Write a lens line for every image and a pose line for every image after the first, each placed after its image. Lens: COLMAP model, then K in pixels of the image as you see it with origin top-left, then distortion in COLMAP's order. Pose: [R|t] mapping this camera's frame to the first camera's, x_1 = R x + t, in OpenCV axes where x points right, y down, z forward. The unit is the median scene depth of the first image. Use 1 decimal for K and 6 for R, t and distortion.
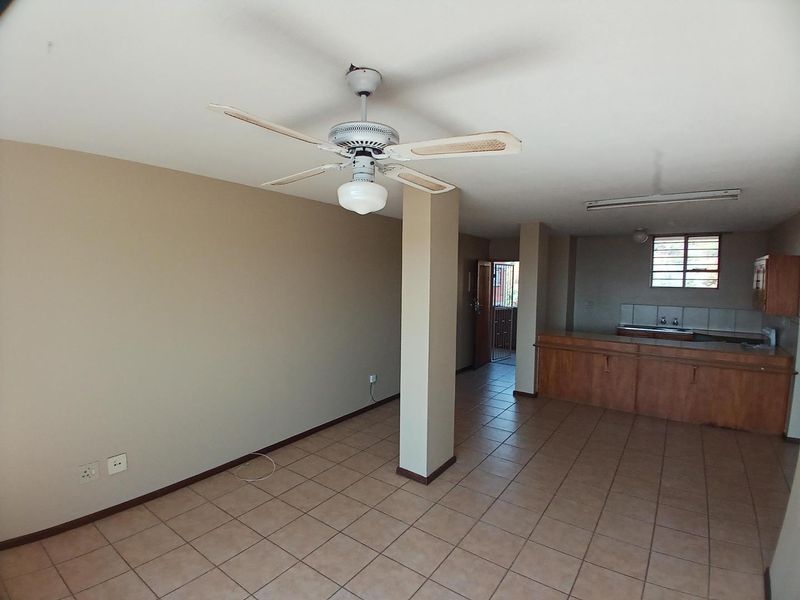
lens RADIAL K [[400.0, 0, 400.0], [0, 400.0, 300.0], [0, 0, 1]] dist [-0.029073, -0.000113]
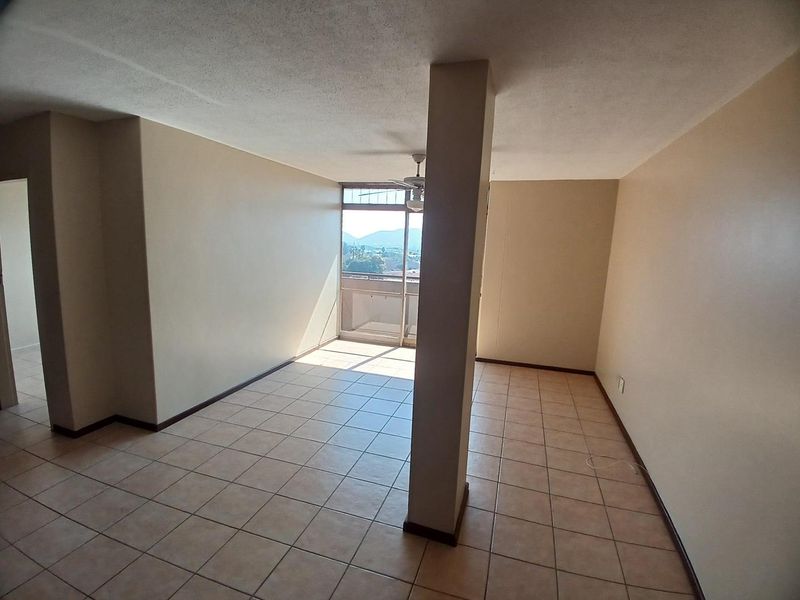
lens RADIAL K [[400.0, 0, 400.0], [0, 400.0, 300.0], [0, 0, 1]] dist [-0.029073, -0.000113]
pose [[-0.947768, -0.012155, -0.318730, 0.441327], [-0.086341, 0.971743, 0.219685, -0.109253], [0.307053, 0.235729, -0.922036, 1.850674]]
